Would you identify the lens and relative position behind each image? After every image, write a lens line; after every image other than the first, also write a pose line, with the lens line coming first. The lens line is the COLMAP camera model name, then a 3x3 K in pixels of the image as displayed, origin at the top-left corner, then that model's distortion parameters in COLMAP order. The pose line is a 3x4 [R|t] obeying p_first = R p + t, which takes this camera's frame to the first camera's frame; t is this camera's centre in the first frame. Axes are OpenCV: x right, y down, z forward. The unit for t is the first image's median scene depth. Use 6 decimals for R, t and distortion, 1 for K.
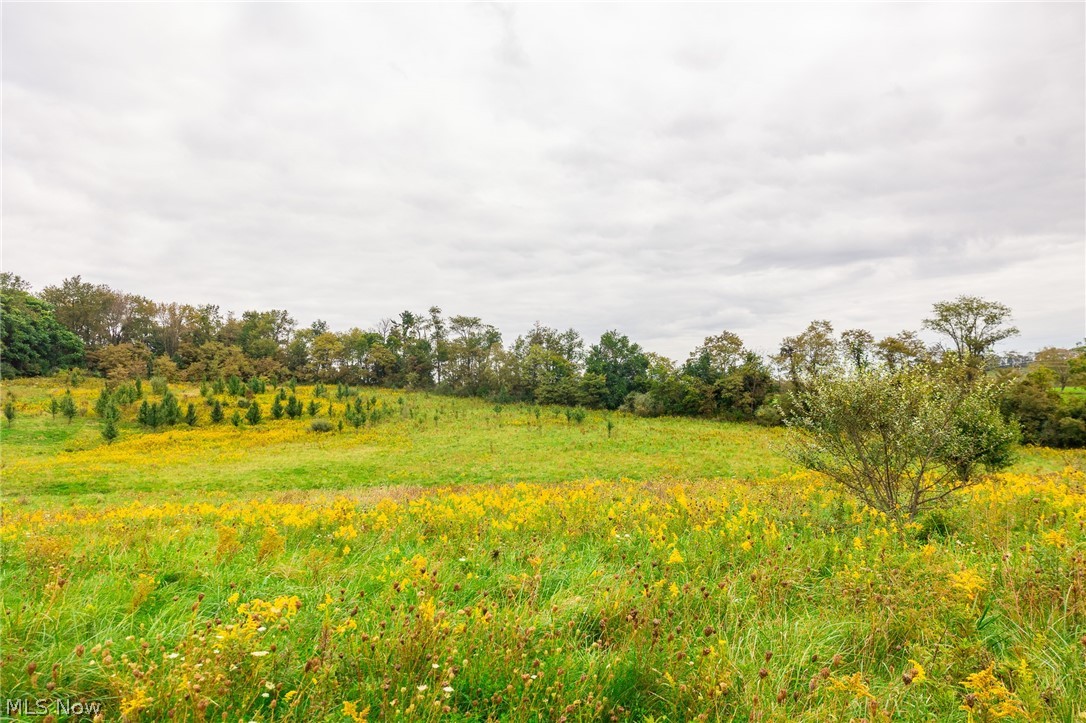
lens RADIAL K [[727.8, 0, 536.0], [0, 727.8, 365.4], [0, 0, 1]] dist [0.000044, 0.002381]
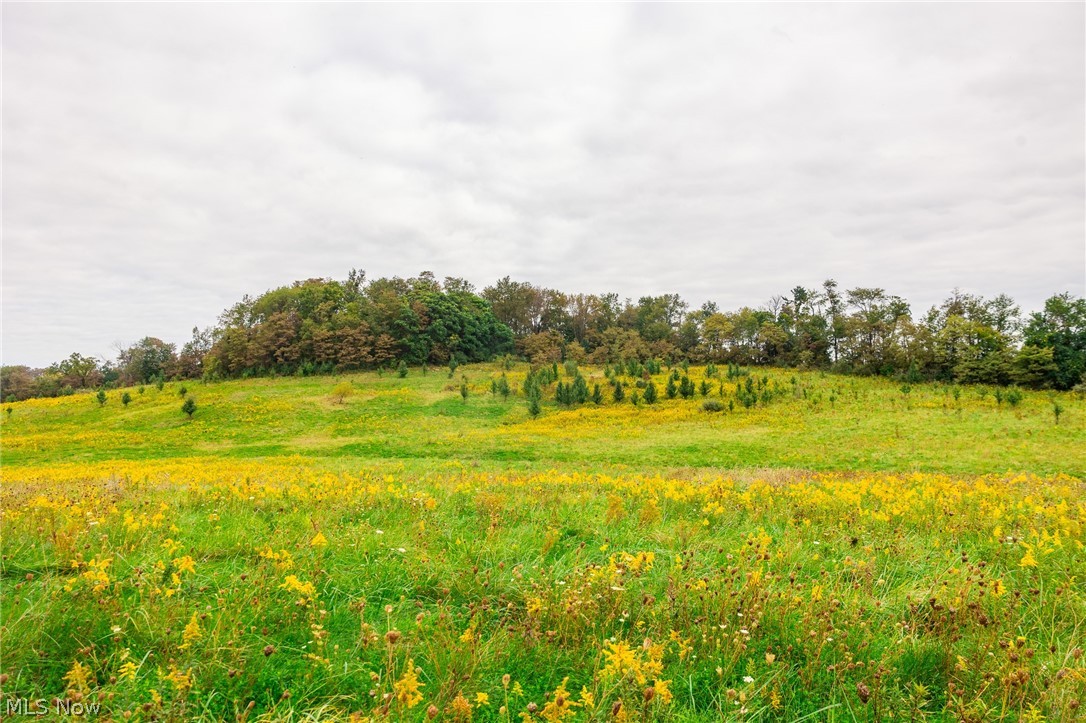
lens RADIAL K [[727.8, 0, 536.0], [0, 727.8, 365.4], [0, 0, 1]] dist [0.000044, 0.002381]
pose [[0.864414, -0.015858, -0.502531, 0.004127], [0.030022, 0.999347, 0.020106, -0.001145], [0.501884, -0.032467, 0.864325, -0.005316]]
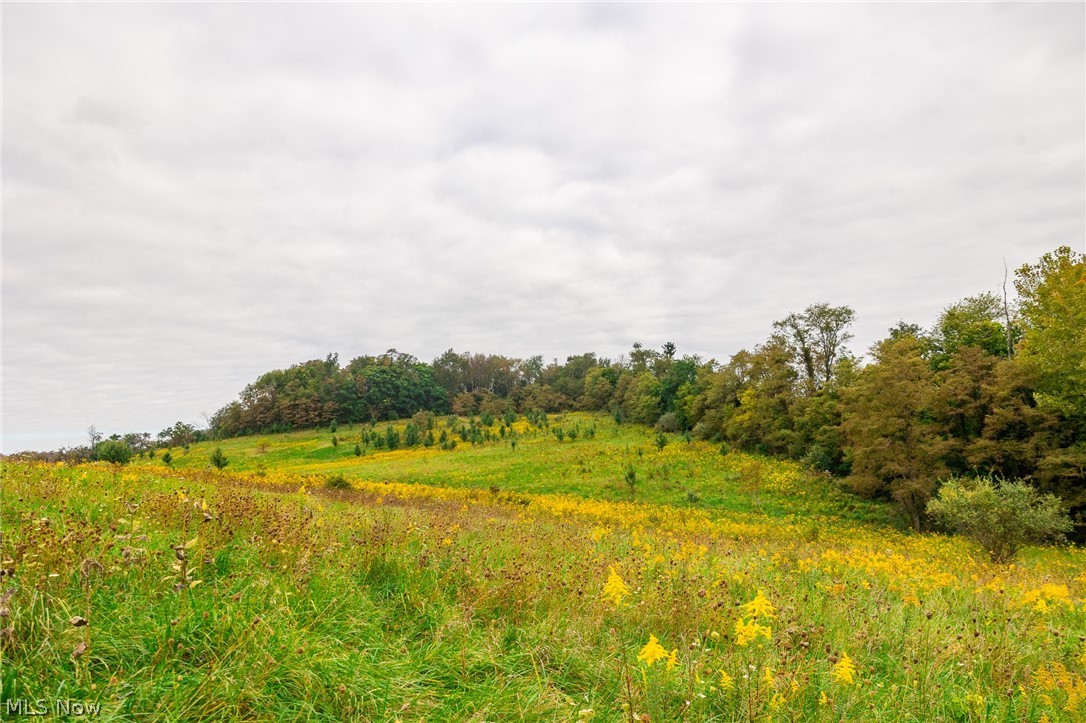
lens RADIAL K [[725.5, 0, 539.5], [0, 725.5, 343.4], [0, 0, 1]] dist [-0.003573, -0.000138]
pose [[0.723703, -0.116165, -0.680265, 0.708615], [0.081411, 0.993219, -0.082998, 0.009774], [0.685293, 0.004685, 0.728252, 0.026616]]
